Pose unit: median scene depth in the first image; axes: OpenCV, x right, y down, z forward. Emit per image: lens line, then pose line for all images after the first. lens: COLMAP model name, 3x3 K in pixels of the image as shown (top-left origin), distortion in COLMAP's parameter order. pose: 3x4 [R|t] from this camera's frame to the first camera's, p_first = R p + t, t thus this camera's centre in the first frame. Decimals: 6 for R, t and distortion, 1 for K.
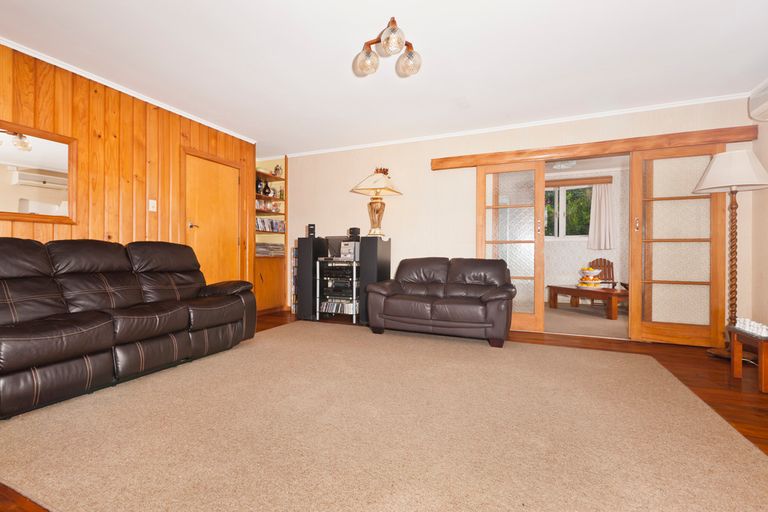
lens RADIAL K [[361.2, 0, 384.0], [0, 361.2, 256.0], [0, 0, 1]] dist [0.000578, 0.000039]
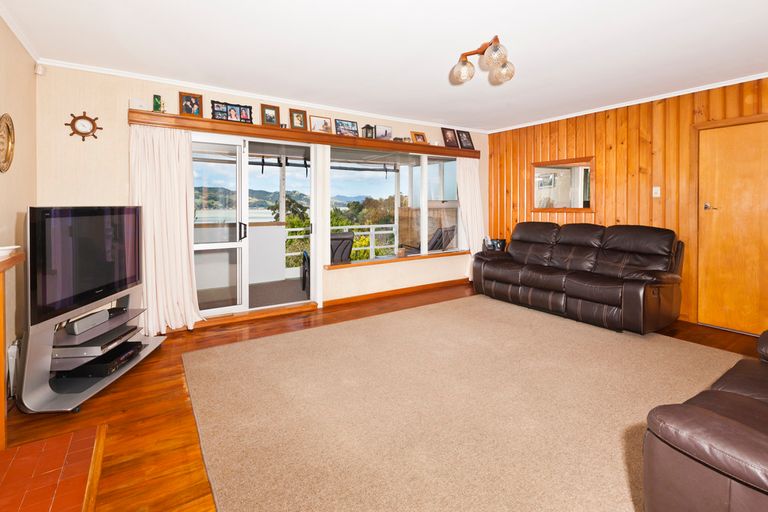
lens RADIAL K [[356.0, 0, 385.3], [0, 356.0, 207.6], [0, 0, 1]] dist [-0.000505, -0.000085]
pose [[-0.539158, -0.000121, -0.842205, 0.790787], [-0.003986, 0.999989, 0.002408, -0.097642], [0.842195, 0.004656, -0.539152, 0.965999]]
